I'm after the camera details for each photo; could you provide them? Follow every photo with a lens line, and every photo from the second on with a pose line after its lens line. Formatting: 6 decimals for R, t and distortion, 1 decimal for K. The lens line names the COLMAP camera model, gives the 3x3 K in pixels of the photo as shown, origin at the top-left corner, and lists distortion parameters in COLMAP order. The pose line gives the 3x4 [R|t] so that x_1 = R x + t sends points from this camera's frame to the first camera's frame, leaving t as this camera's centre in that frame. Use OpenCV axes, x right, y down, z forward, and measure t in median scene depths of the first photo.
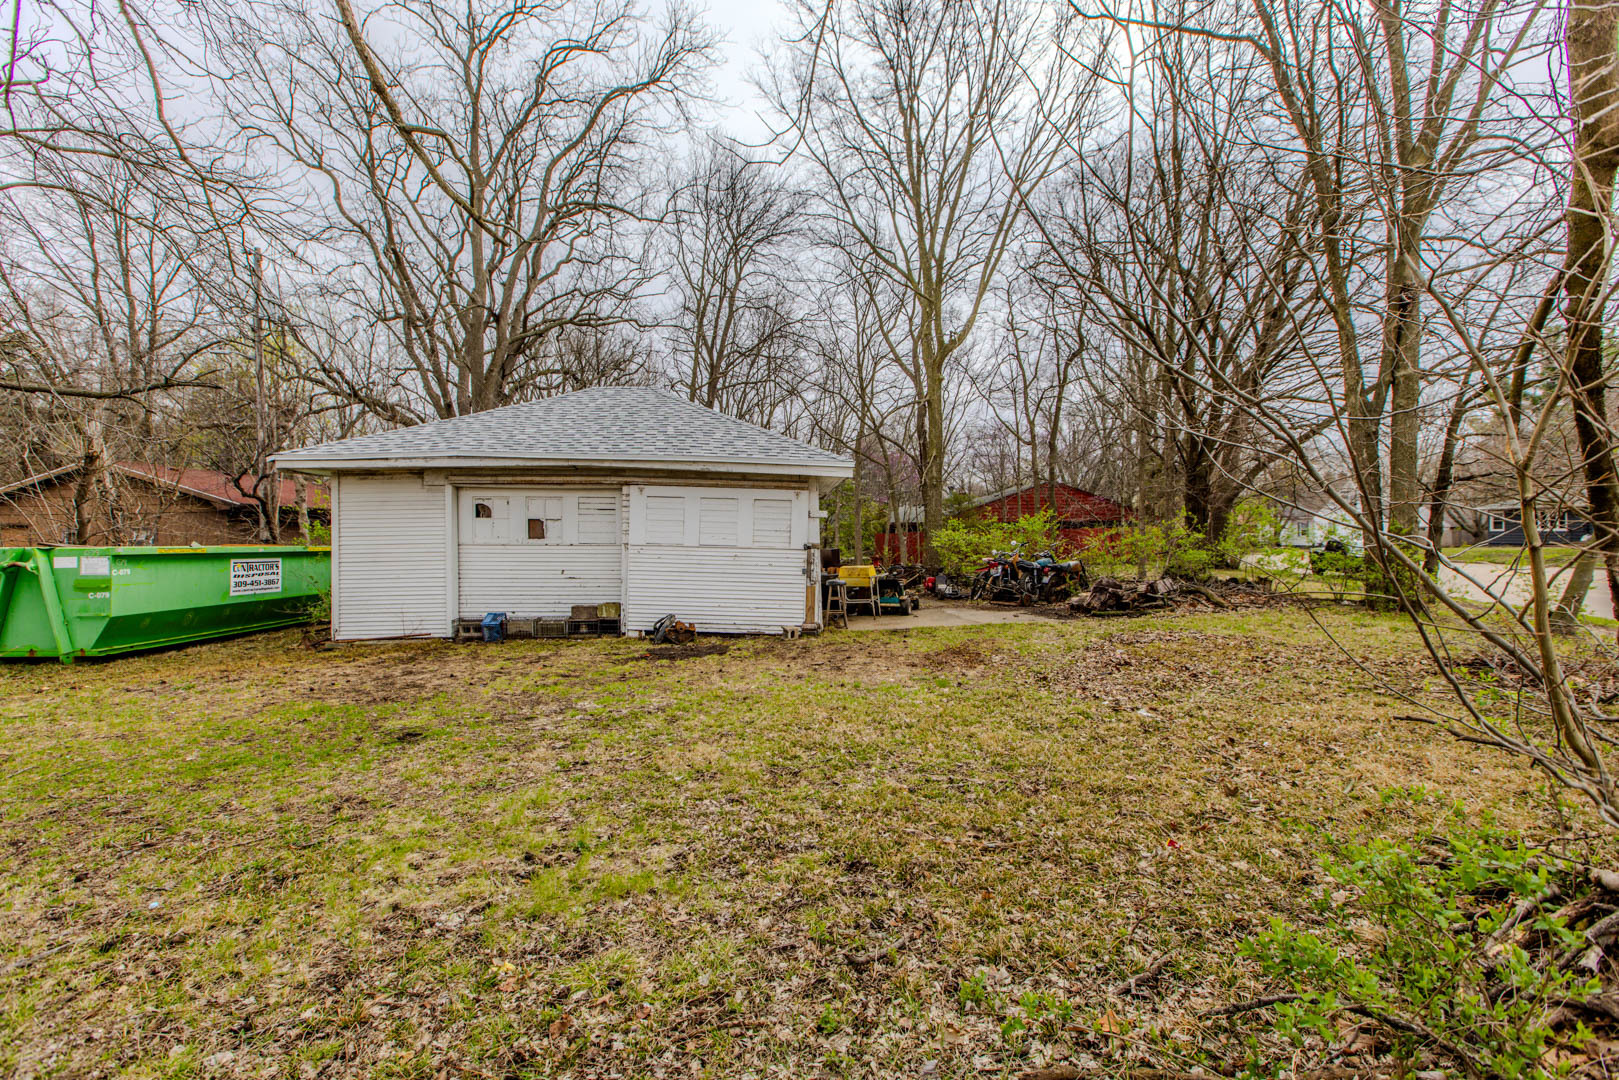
lens RADIAL K [[732.3, 0, 806.8], [0, 732.3, 542.9], [0, 0, 1]] dist [0.002669, -0.000543]
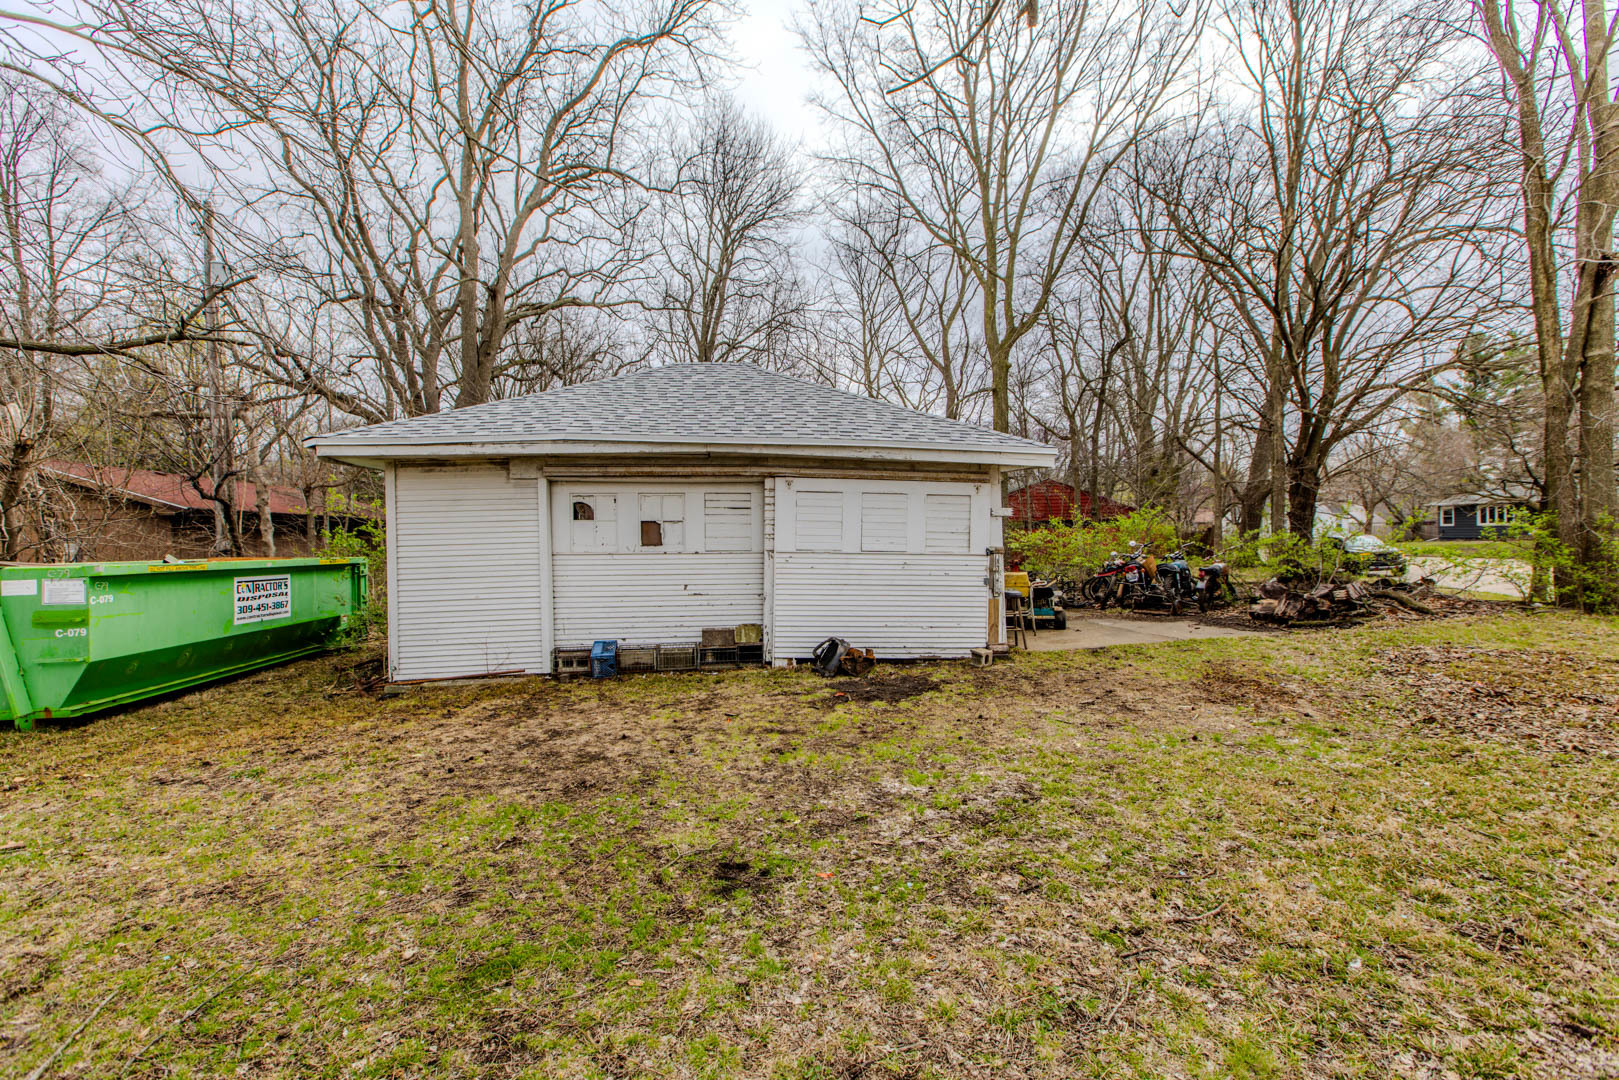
lens RADIAL K [[732.3, 0, 811.2], [0, 732.3, 550.3], [0, 0, 1]] dist [0.002669, -0.000543]
pose [[0.996027, -0.012910, 0.088106, -0.270727], [0.012262, 0.999894, 0.007893, -0.005064], [-0.088199, -0.006782, 0.996080, 0.196193]]
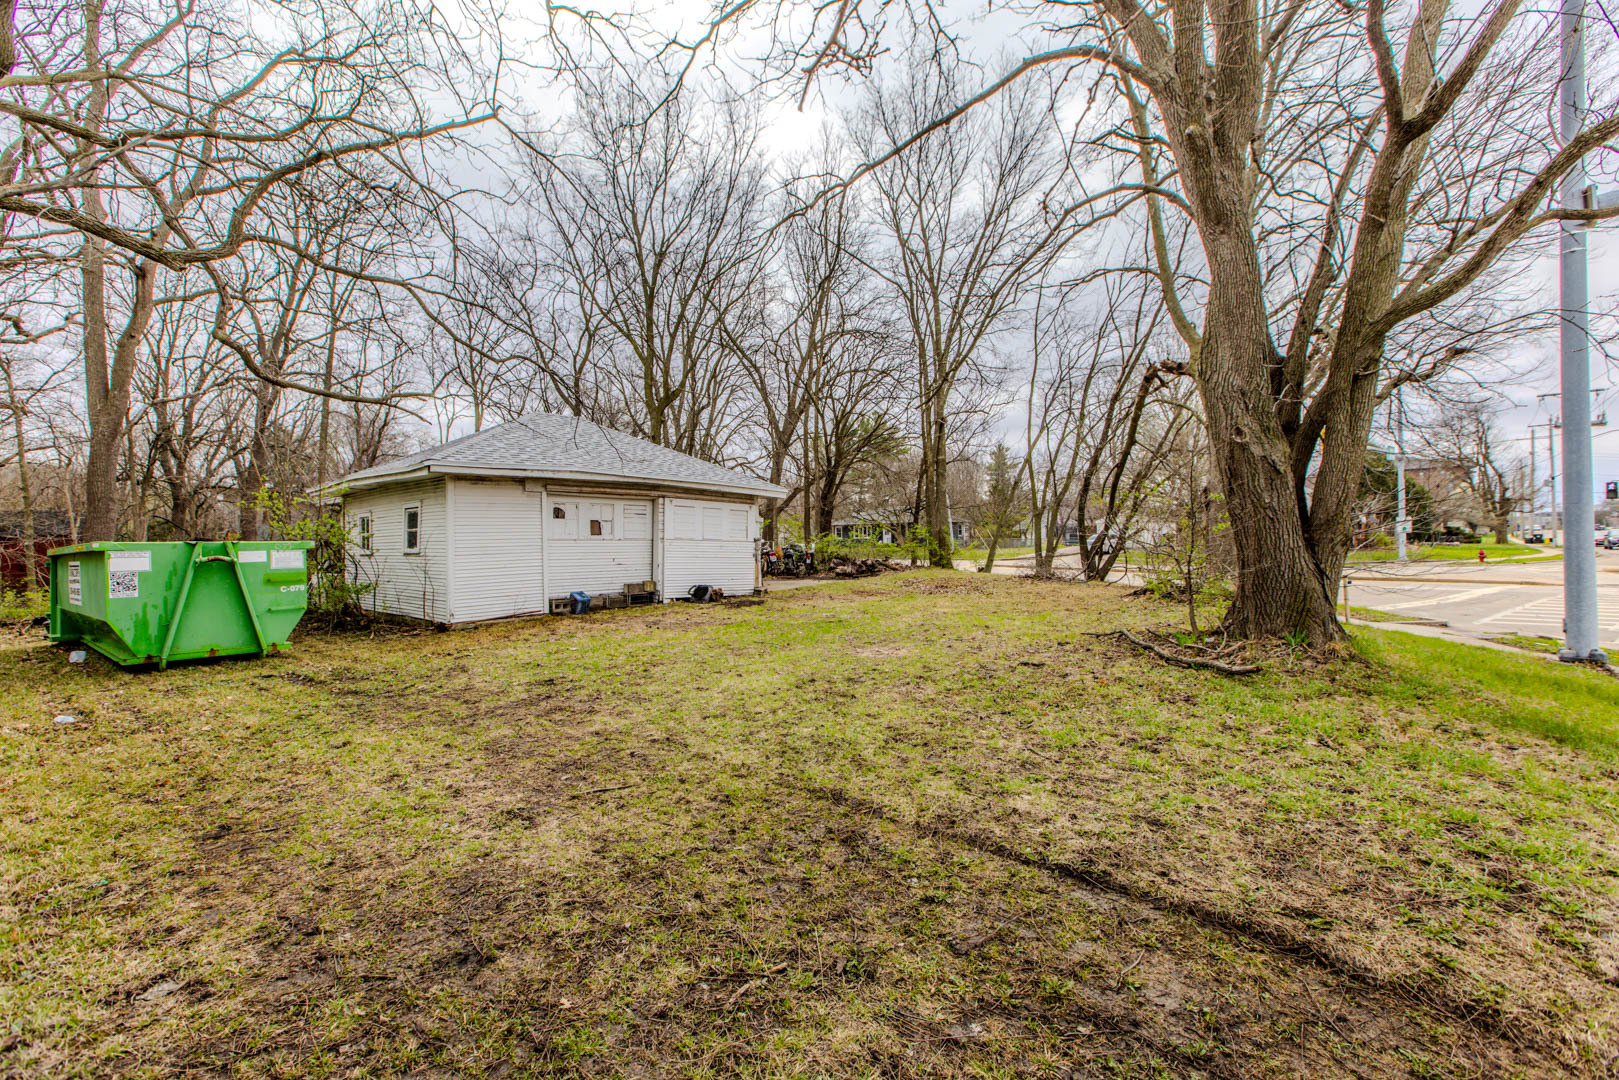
lens RADIAL K [[732.3, 0, 813.0], [0, 732.3, 533.6], [0, 0, 1]] dist [0.002669, -0.000543]
pose [[0.689133, 0.001798, 0.724632, -1.072190], [0.020085, 0.999565, -0.021582, 0.028712], [-0.724356, 0.029427, 0.688798, -0.199547]]
